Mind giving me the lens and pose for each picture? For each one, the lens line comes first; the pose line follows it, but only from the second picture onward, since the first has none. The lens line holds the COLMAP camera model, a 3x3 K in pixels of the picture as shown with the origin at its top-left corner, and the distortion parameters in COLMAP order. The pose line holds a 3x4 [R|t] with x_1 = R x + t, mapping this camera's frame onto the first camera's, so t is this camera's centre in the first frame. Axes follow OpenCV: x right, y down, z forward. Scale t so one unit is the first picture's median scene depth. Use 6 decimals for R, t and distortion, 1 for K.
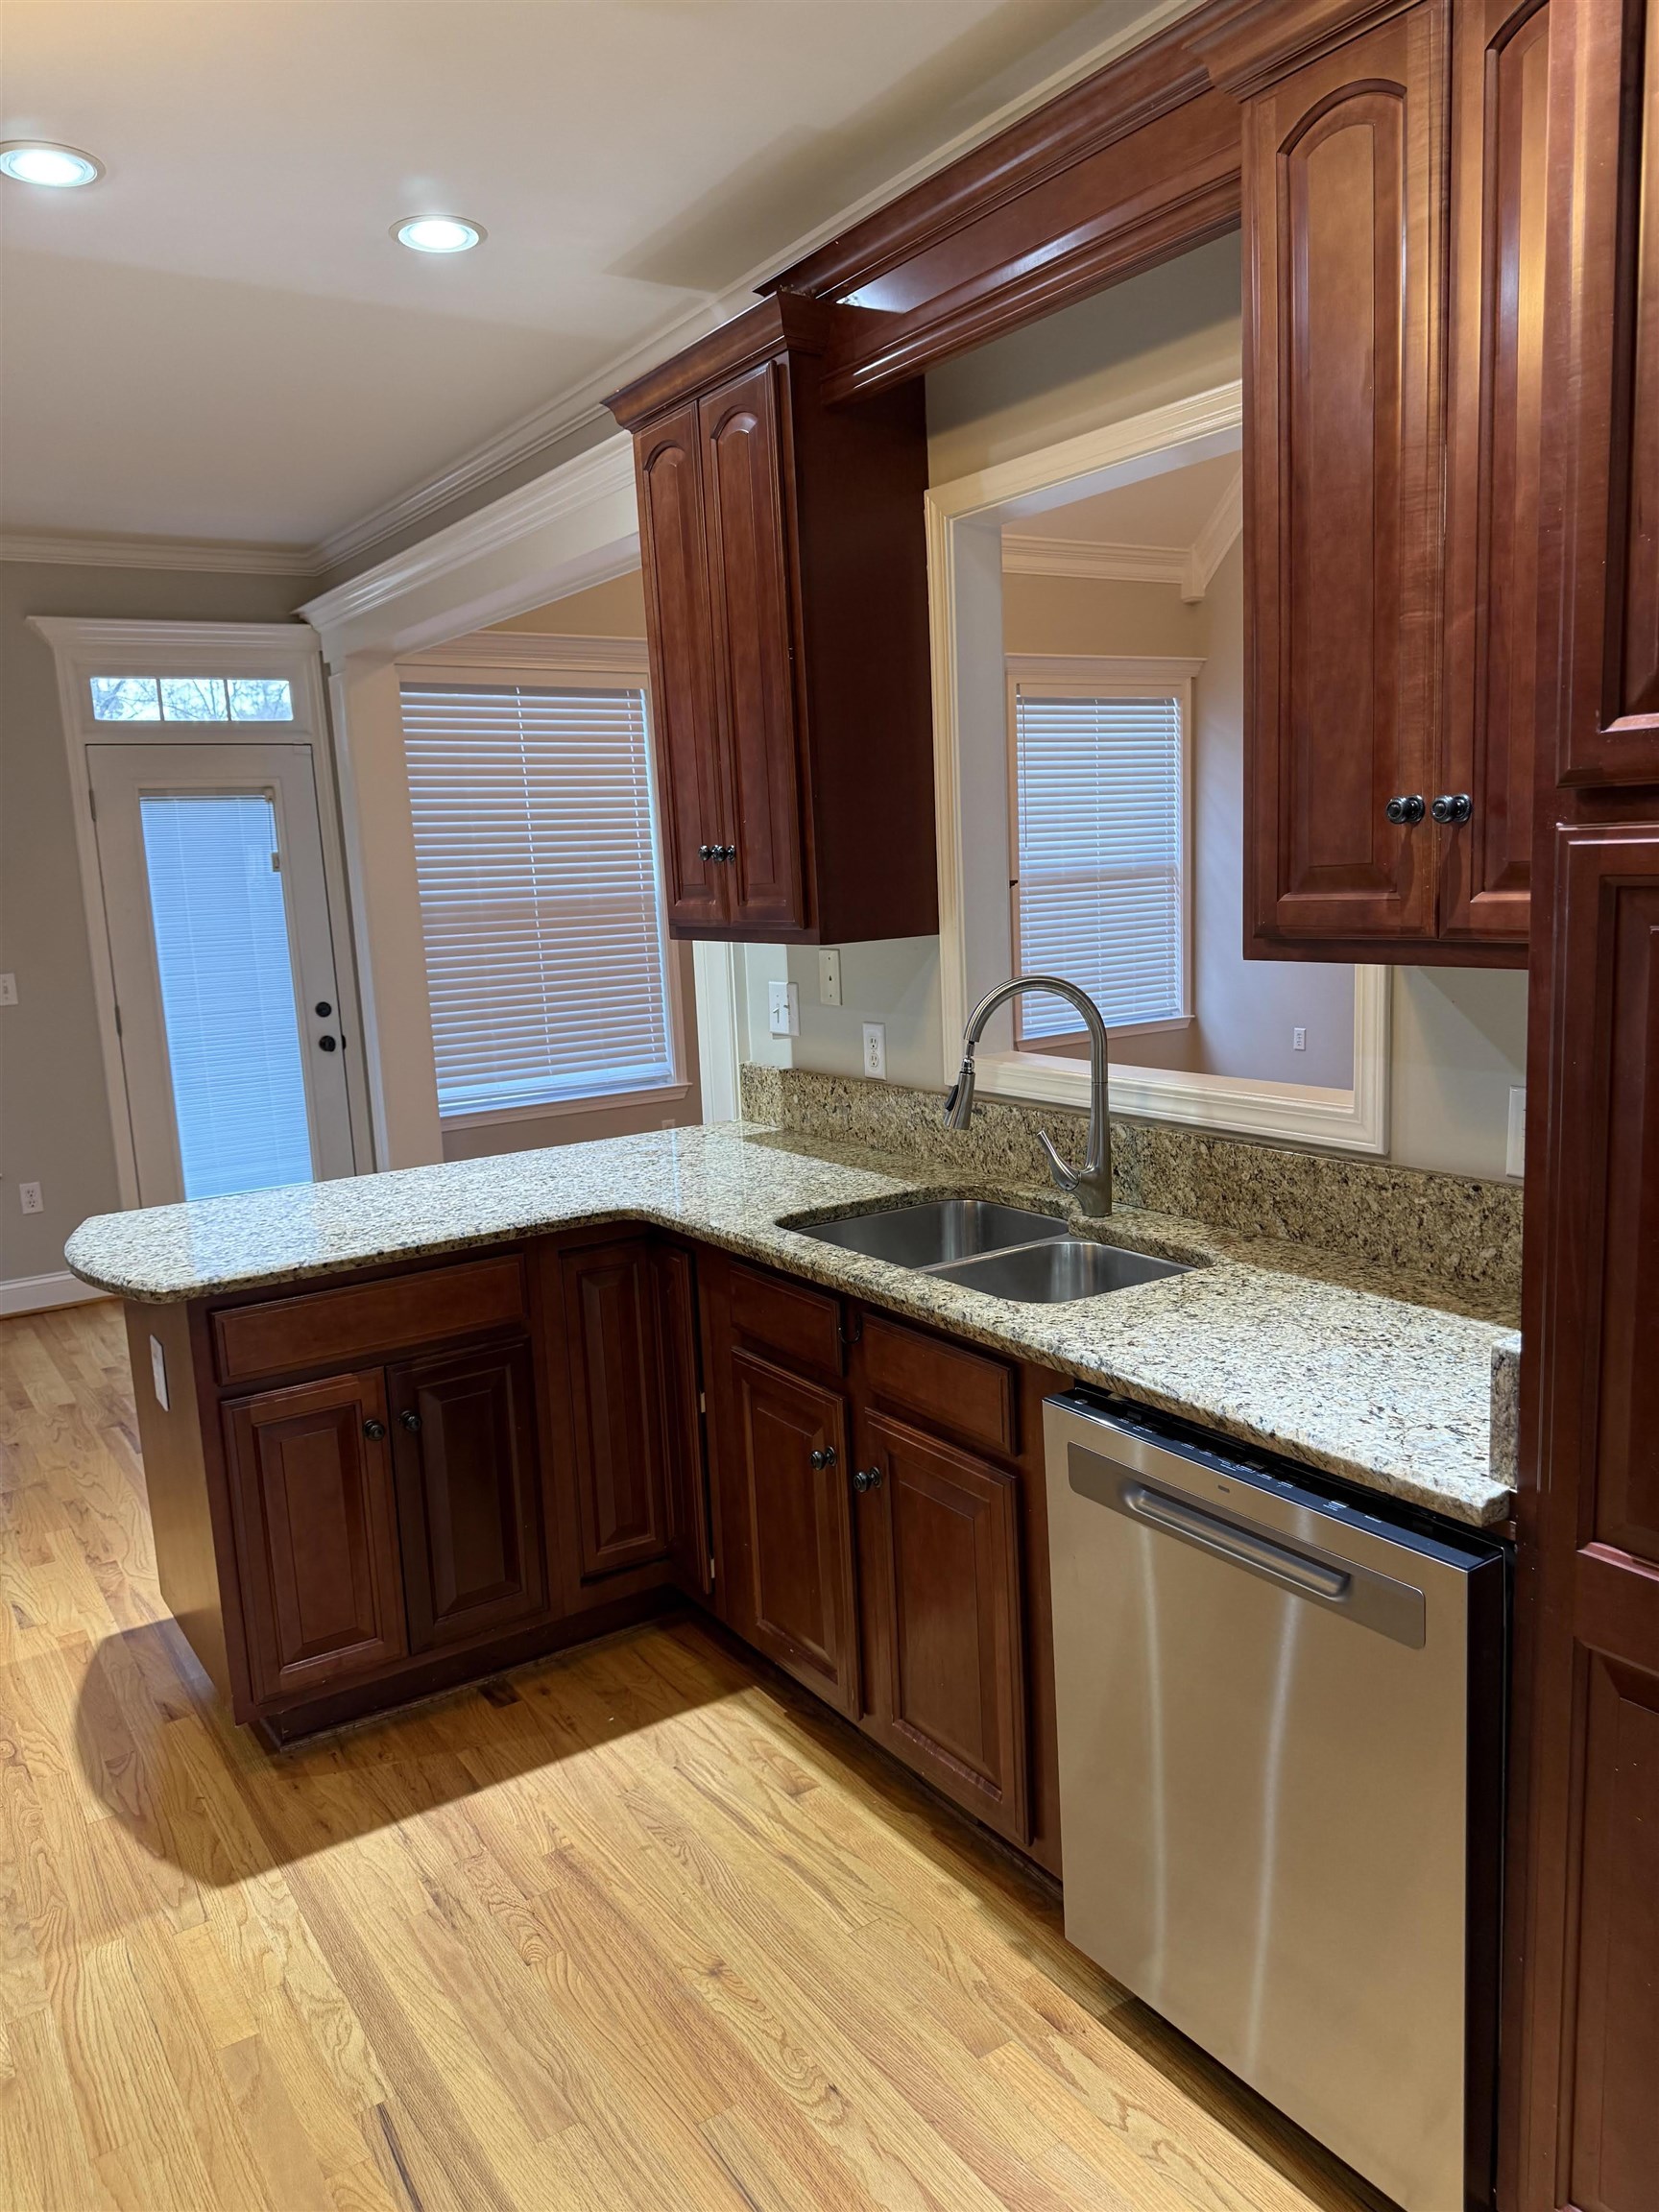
lens RADIAL K [[1554.9, 0, 819.8], [0, 1554.9, 1131.3], [0, 0, 1]] dist [0.026372, -0.032018]
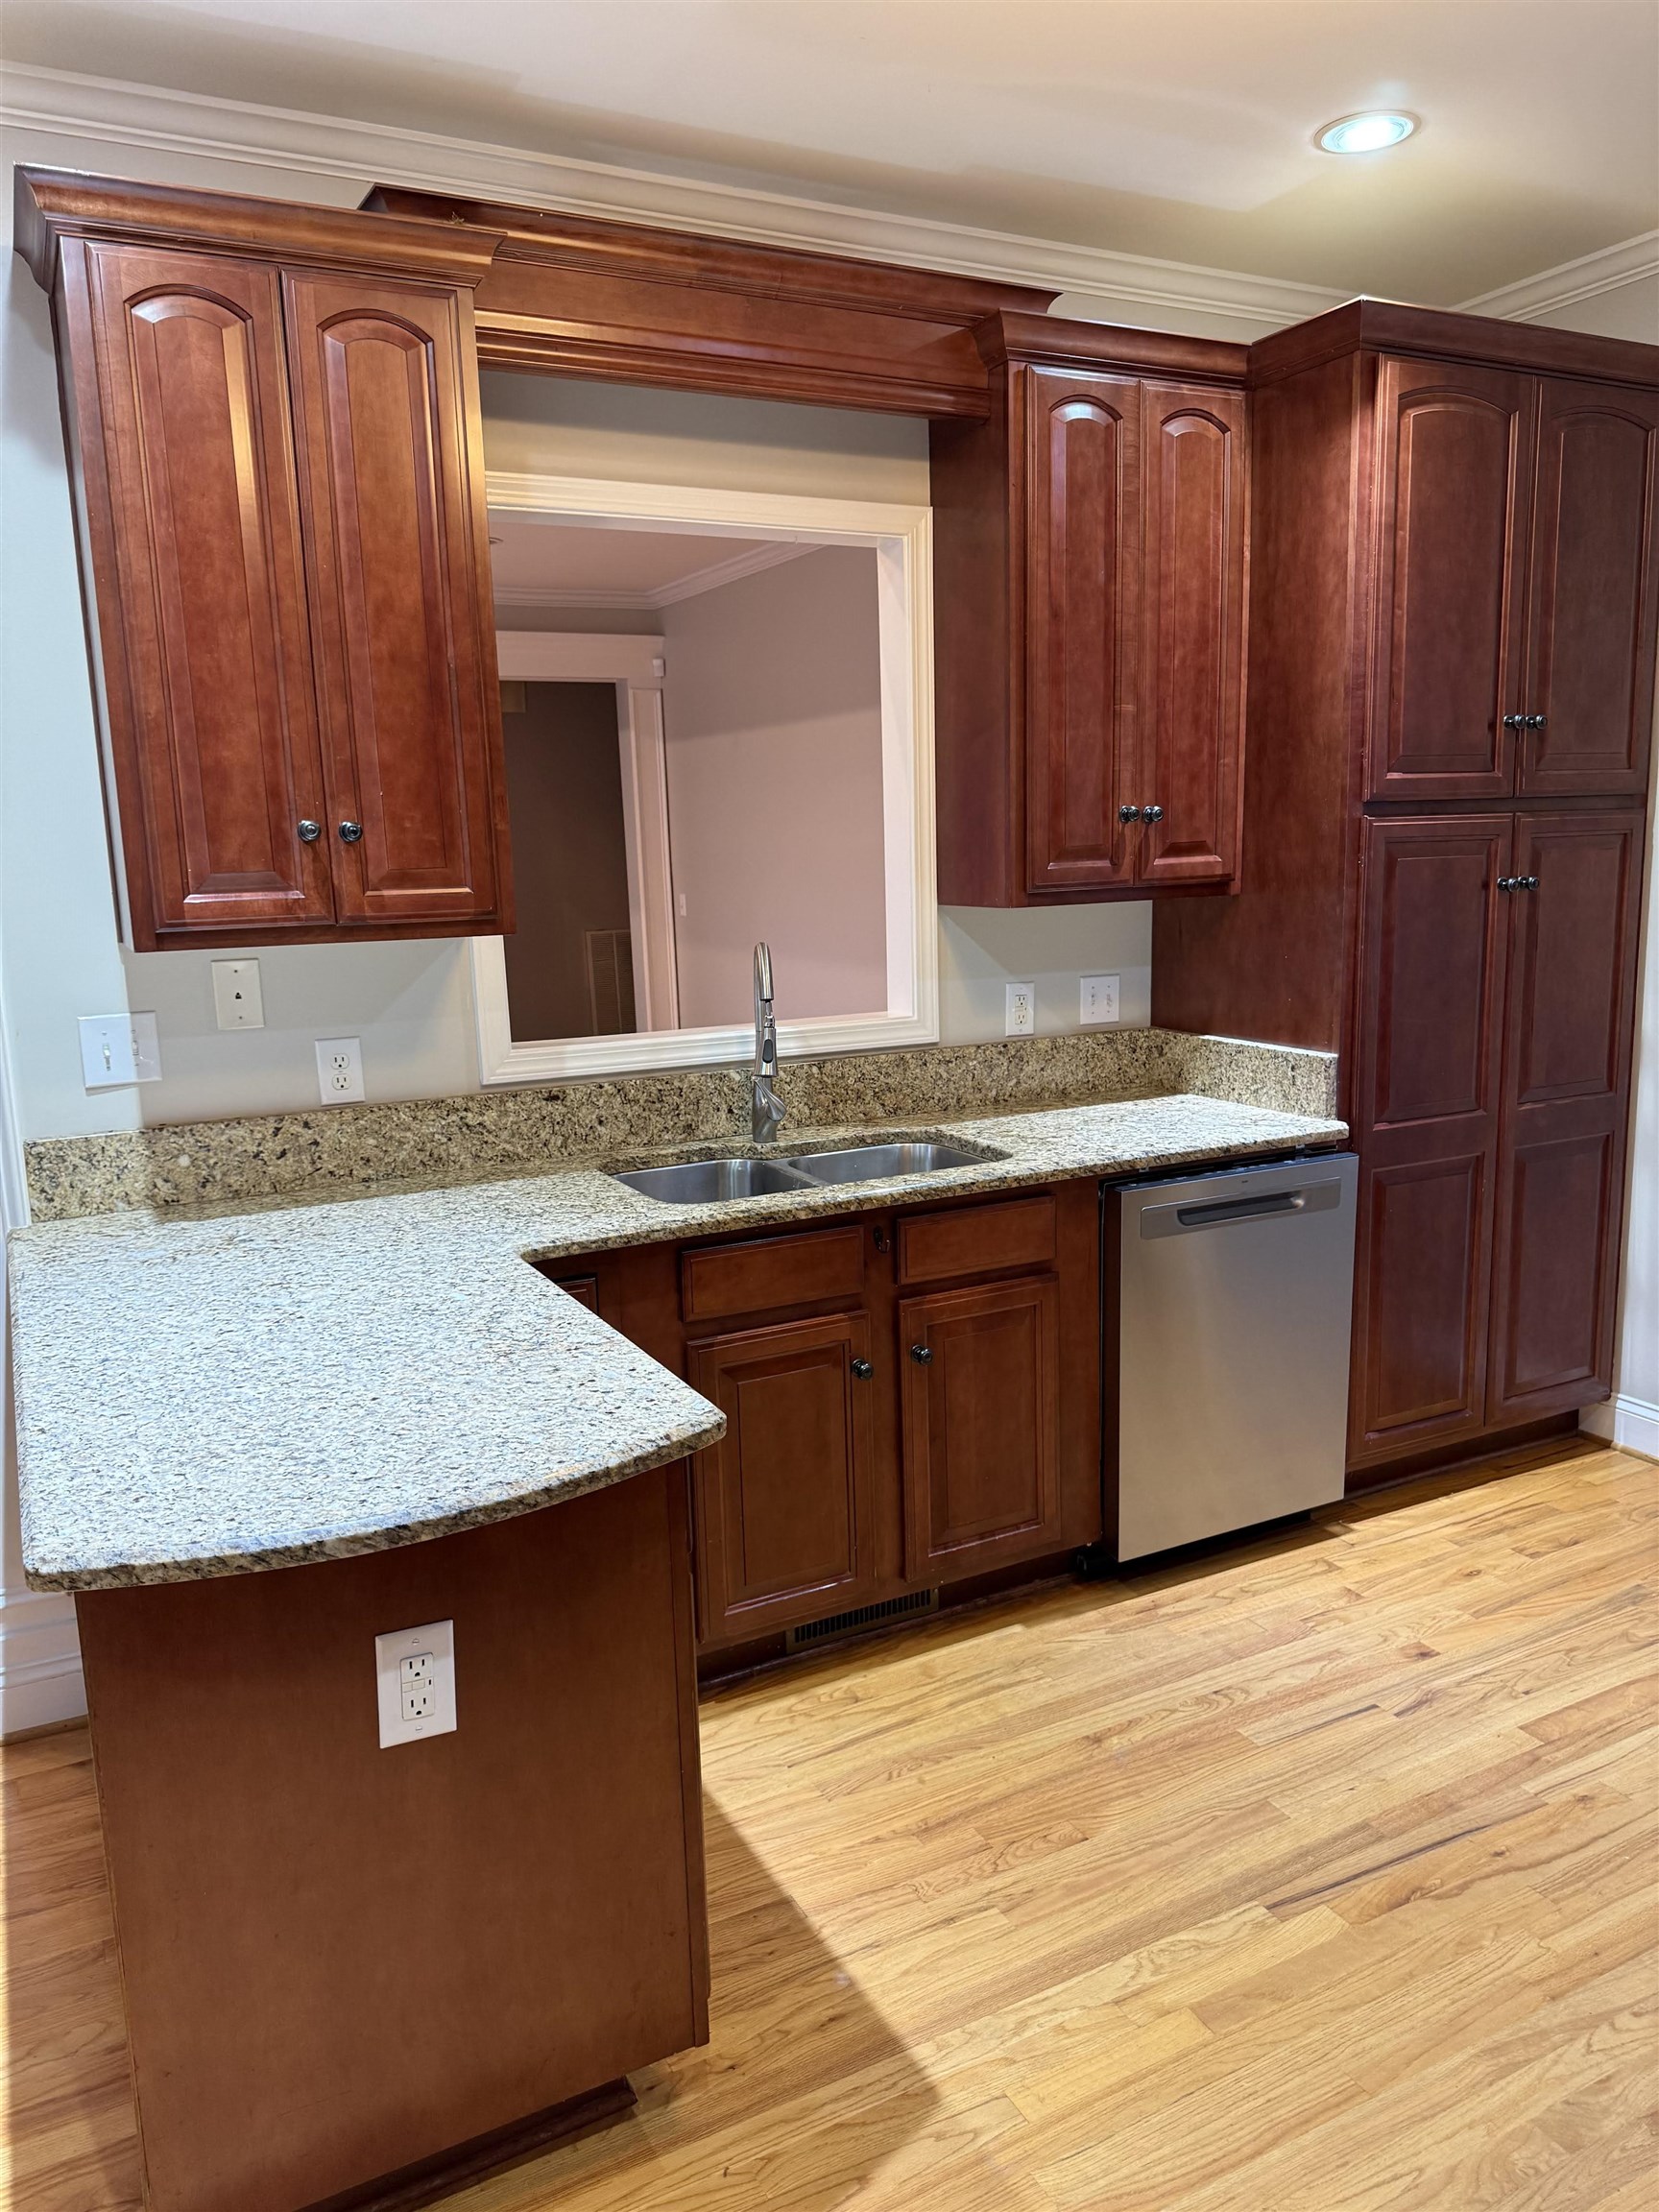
lens RADIAL K [[1554.9, 0, 837.5], [0, 1554.9, 1108.1], [0, 0, 1]] dist [0.026372, -0.032018]
pose [[0.108851, -0.127599, 0.985835, -1.110681], [0.195444, 0.975117, 0.104632, -0.095978], [-0.974655, 0.181286, 0.131081, 0.863136]]
